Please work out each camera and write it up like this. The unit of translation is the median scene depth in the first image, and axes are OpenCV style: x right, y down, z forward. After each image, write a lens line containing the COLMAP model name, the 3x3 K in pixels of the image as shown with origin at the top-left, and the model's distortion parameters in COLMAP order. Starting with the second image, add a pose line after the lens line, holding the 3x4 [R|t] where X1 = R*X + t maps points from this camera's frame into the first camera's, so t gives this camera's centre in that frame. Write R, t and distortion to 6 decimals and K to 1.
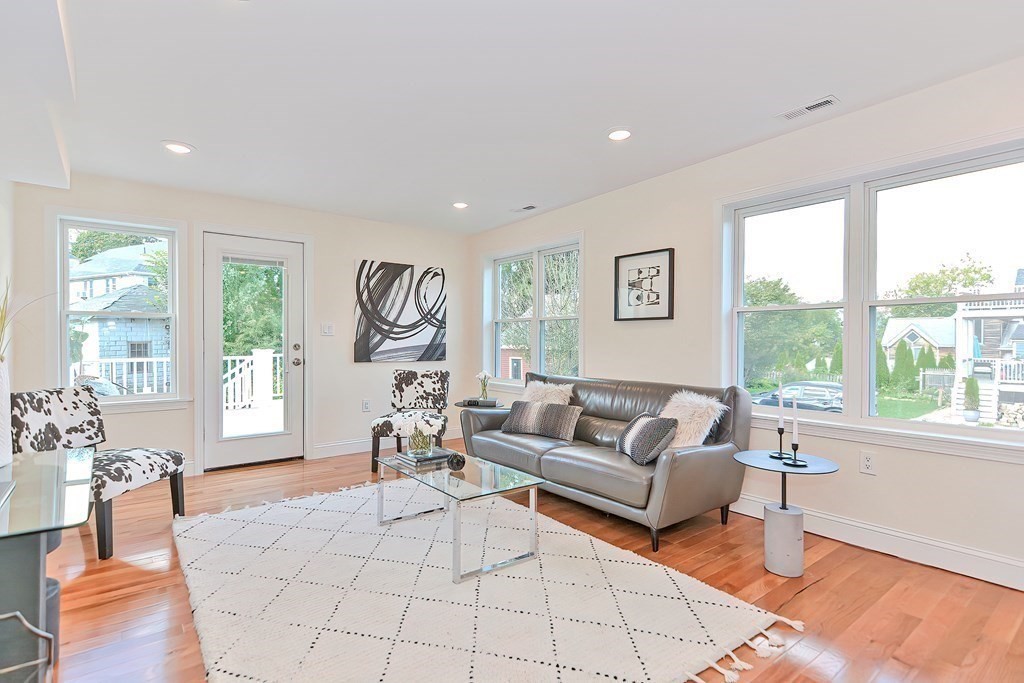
lens RADIAL K [[512.1, 0, 510.7], [0, 512.1, 344.4], [0, 0, 1]] dist [0.040214, -0.014583]
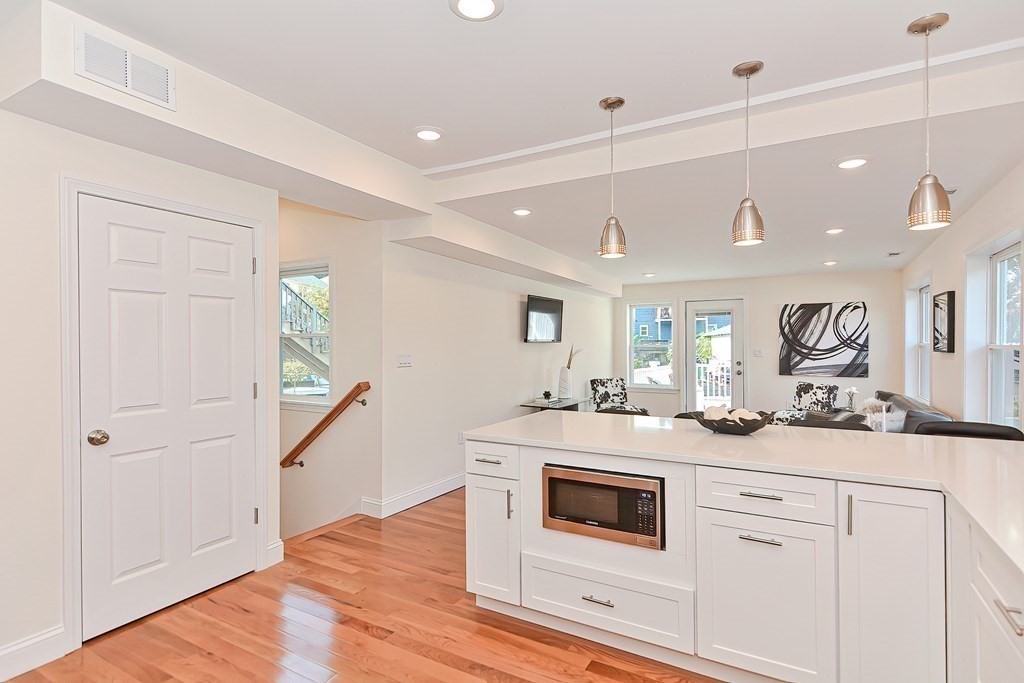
lens RADIAL K [[512.1, 0, 505.5], [0, 512.1, 341.3], [0, 0, 1]] dist [0.040214, -0.014583]
pose [[0.372891, -0.004866, -0.927863, 0.789934], [-0.004841, 0.999962, -0.007190, -0.047762], [0.927863, 0.007172, 0.372853, -0.269074]]
